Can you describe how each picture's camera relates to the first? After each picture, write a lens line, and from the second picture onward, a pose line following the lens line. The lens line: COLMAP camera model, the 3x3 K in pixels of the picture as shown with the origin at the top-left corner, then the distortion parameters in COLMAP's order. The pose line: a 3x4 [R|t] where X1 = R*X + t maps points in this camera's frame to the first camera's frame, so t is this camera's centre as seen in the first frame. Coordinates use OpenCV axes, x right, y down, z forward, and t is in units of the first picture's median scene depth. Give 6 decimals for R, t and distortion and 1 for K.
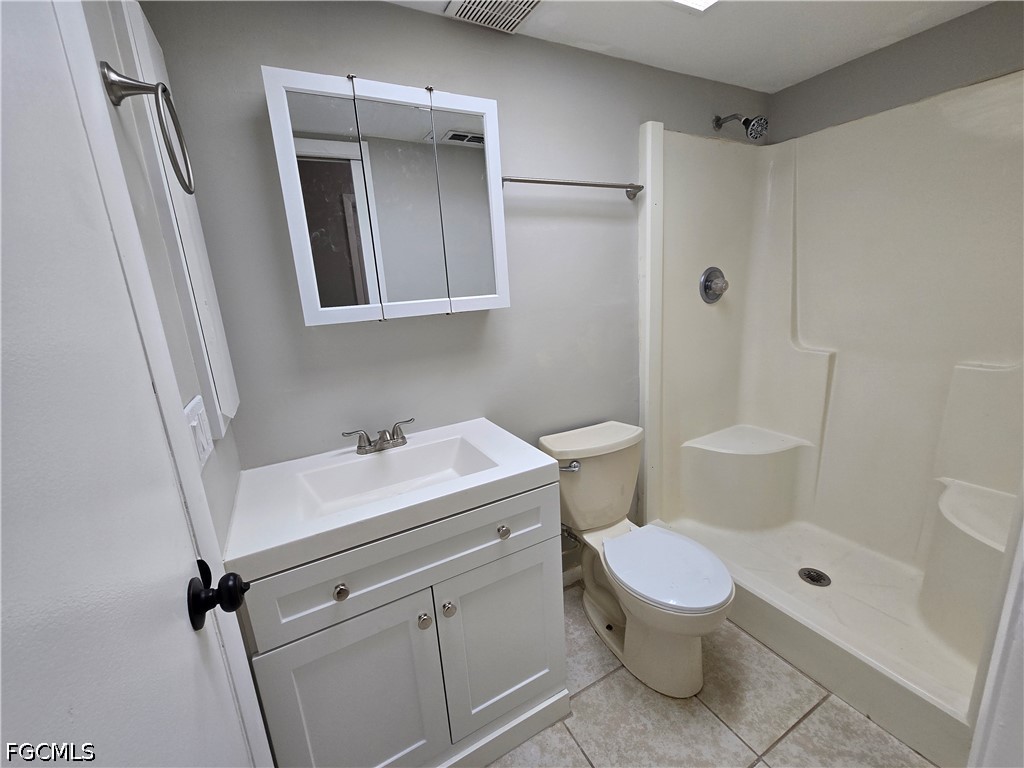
lens RADIAL K [[423.0, 0, 516.3], [0, 423.0, 374.0], [0, 0, 1]] dist [0.001854, 0.001699]
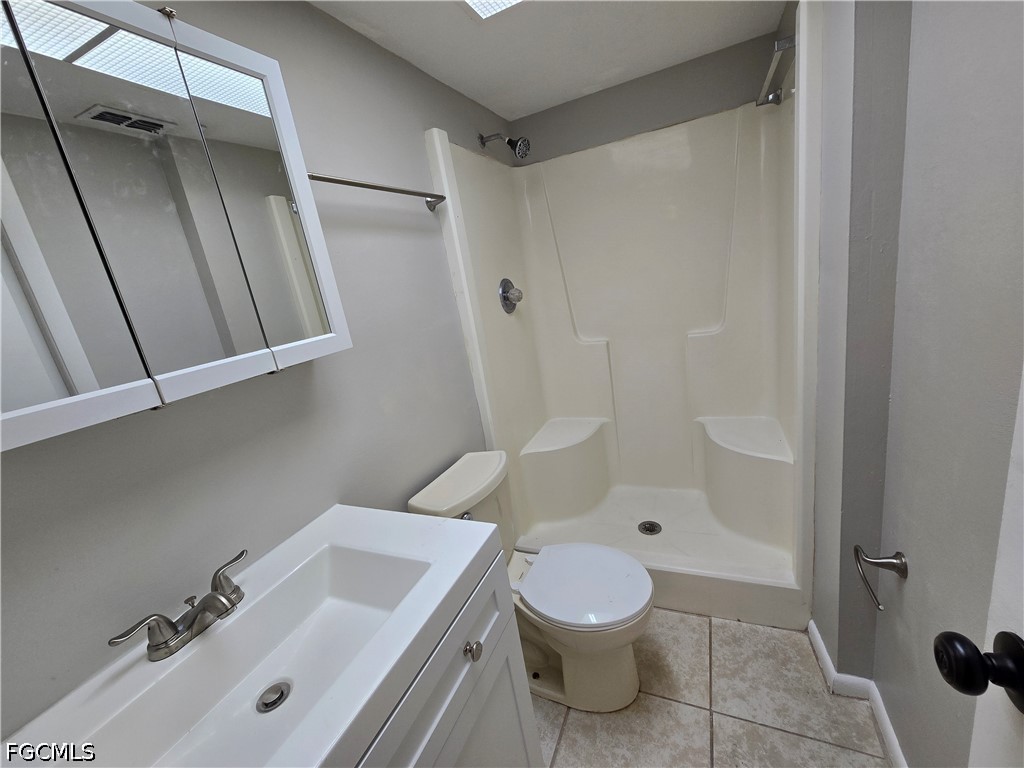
lens RADIAL K [[423.0, 0, 522.8], [0, 423.0, 377.1], [0, 0, 1]] dist [0.001854, 0.001699]
pose [[0.797891, -0.207161, 0.566087, -0.167346], [0.232145, 0.972261, 0.028596, -0.048214], [-0.556308, 0.108598, 0.823850, 0.186586]]
